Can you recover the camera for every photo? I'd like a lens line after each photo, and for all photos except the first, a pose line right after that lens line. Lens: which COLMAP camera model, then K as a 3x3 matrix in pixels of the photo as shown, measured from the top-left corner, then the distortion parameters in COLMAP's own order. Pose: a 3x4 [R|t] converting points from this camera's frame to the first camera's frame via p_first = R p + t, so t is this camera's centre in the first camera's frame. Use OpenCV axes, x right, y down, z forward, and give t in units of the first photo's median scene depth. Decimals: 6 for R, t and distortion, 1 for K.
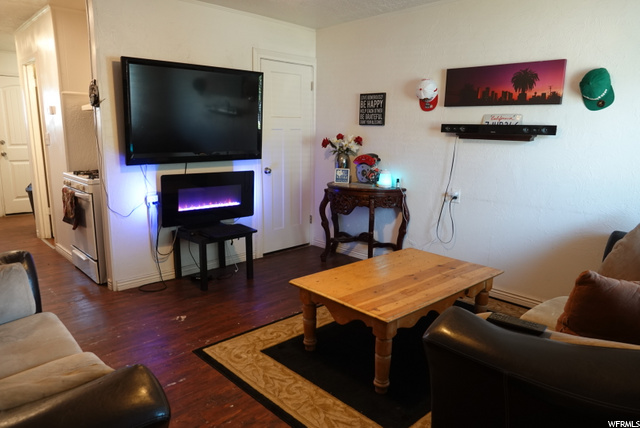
lens RADIAL K [[445.4, 0, 321.4], [0, 445.4, 210.4], [0, 0, 1]] dist [0.004048, 0.003823]
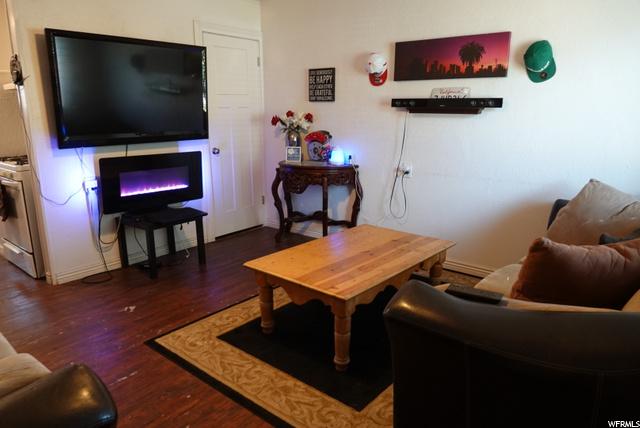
lens RADIAL K [[445.4, 0, 322.2], [0, 445.4, 211.3], [0, 0, 1]] dist [0.004048, 0.003823]
pose [[0.993457, -0.041318, 0.106469, -0.000546], [0.036387, 0.998192, 0.047844, 0.003612], [-0.108253, -0.043657, 0.993164, 0.021203]]
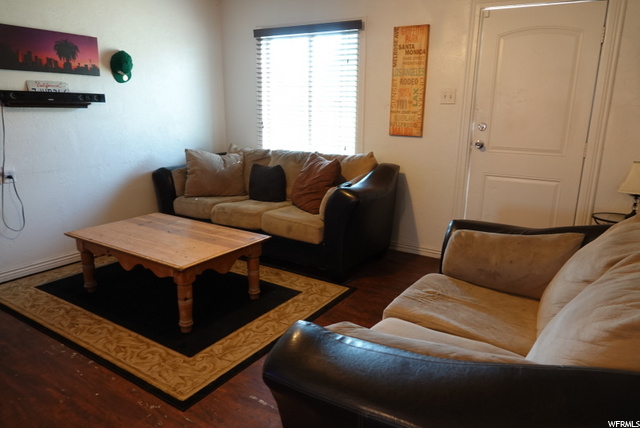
lens RADIAL K [[445.4, 0, 318.3], [0, 445.4, 211.0], [0, 0, 1]] dist [0.004048, 0.003823]
pose [[-0.227873, -0.244617, 0.942463, -0.741201], [0.162235, 0.944860, 0.284464, -0.128781], [-0.960080, 0.217723, -0.175622, 0.662712]]
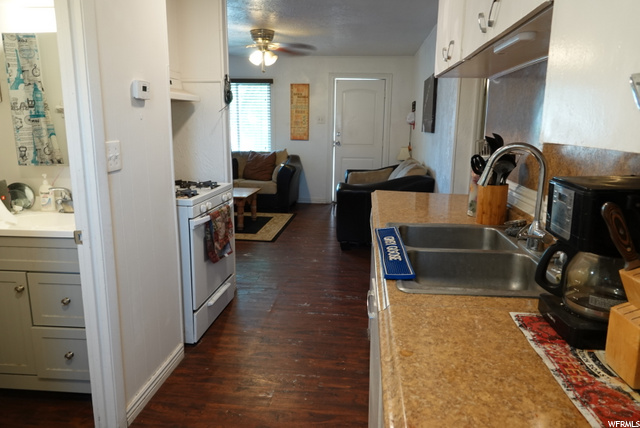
lens RADIAL K [[445.4, 0, 321.5], [0, 445.4, 213.1], [0, 0, 1]] dist [0.004048, 0.003823]
pose [[-0.652248, -0.165742, 0.739664, -1.252784], [0.126099, 0.938480, 0.321488, -0.261456], [-0.747444, 0.302961, -0.591221, 1.326784]]
